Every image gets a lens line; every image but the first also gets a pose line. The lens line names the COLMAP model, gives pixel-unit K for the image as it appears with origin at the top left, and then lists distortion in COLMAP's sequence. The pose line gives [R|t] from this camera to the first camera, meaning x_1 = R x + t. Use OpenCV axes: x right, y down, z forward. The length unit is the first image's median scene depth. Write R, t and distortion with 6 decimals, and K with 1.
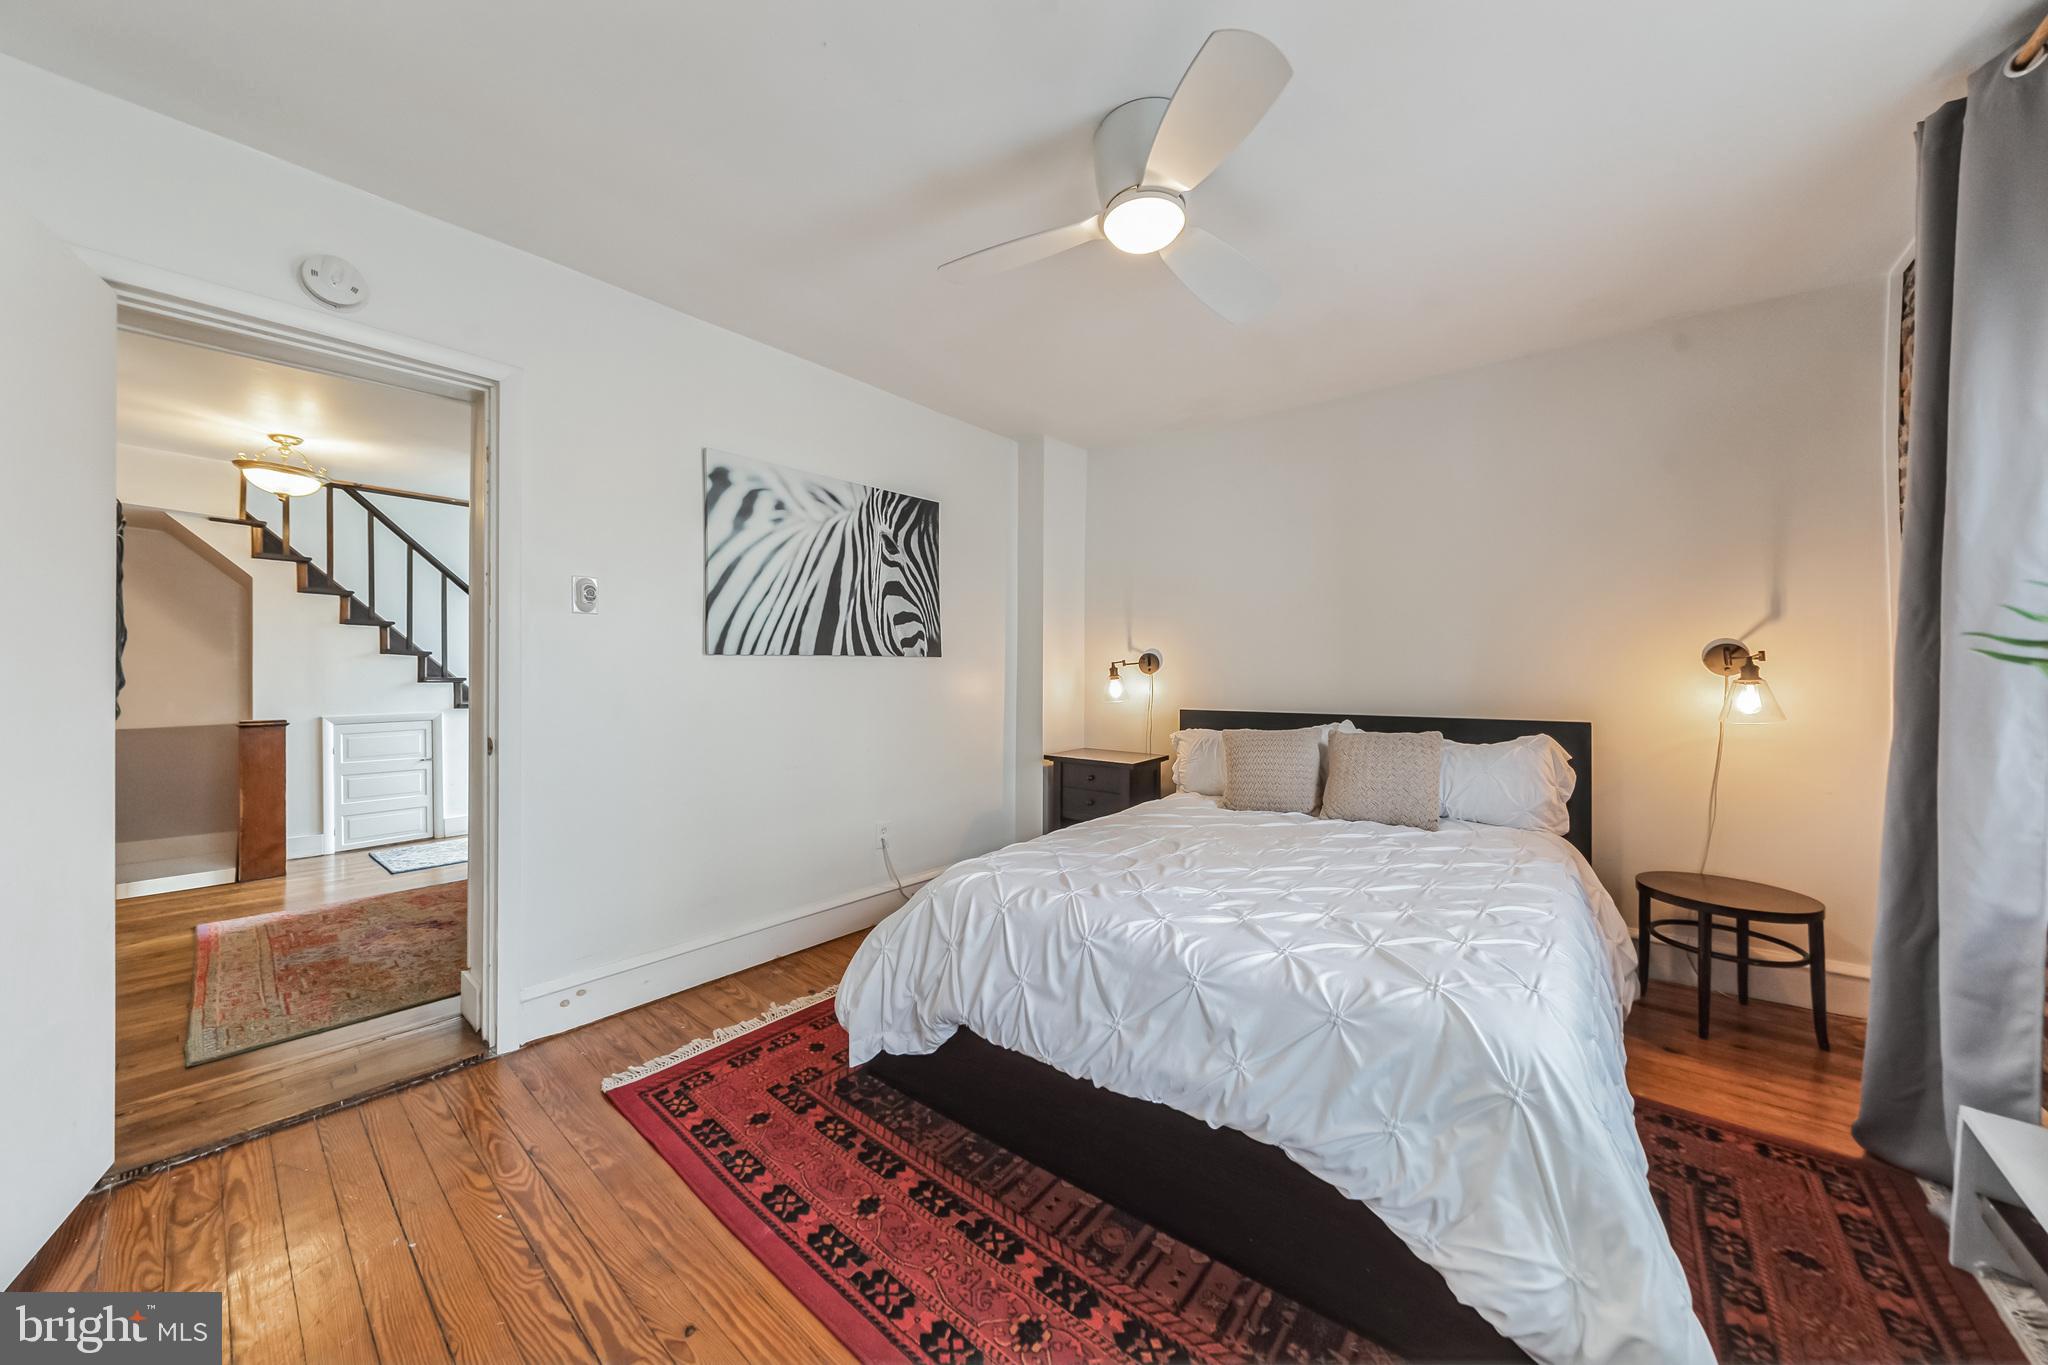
lens RADIAL K [[702.1, 0, 1014.2], [0, 702.1, 667.9], [0, 0, 1]] dist [0.009013, 0.000017]
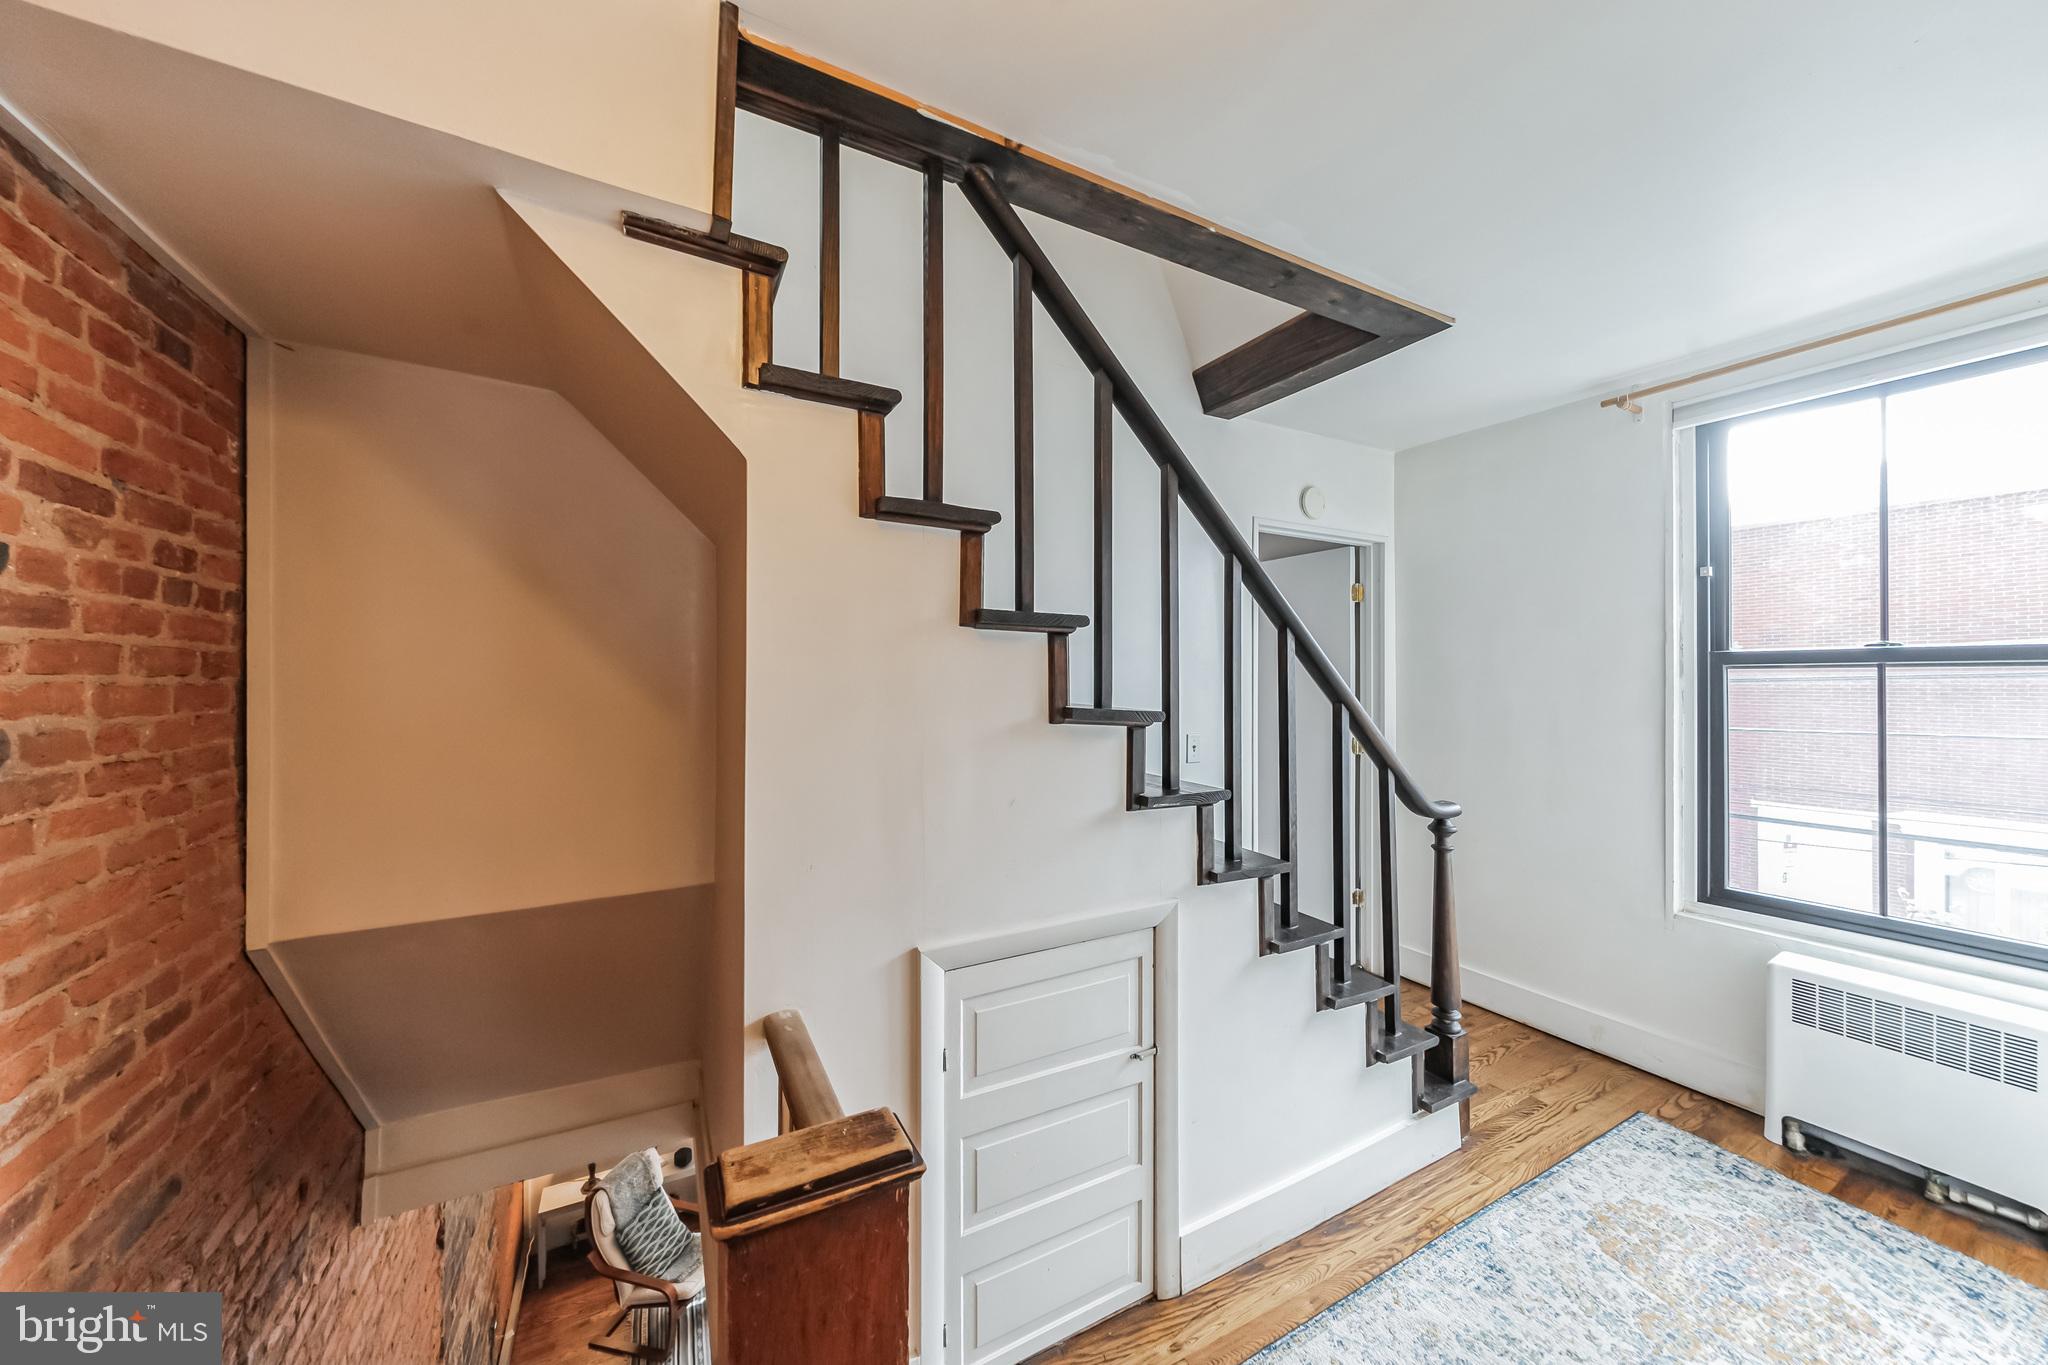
lens RADIAL K [[702.1, 0, 1029.8], [0, 702.1, 670.6], [0, 0, 1]] dist [0.009013, 0.000017]
pose [[0.929364, -0.005677, -0.369121, -0.415154], [0.004272, 0.999980, -0.004623, -0.021610], [0.369140, 0.002719, 0.929370, 0.375660]]
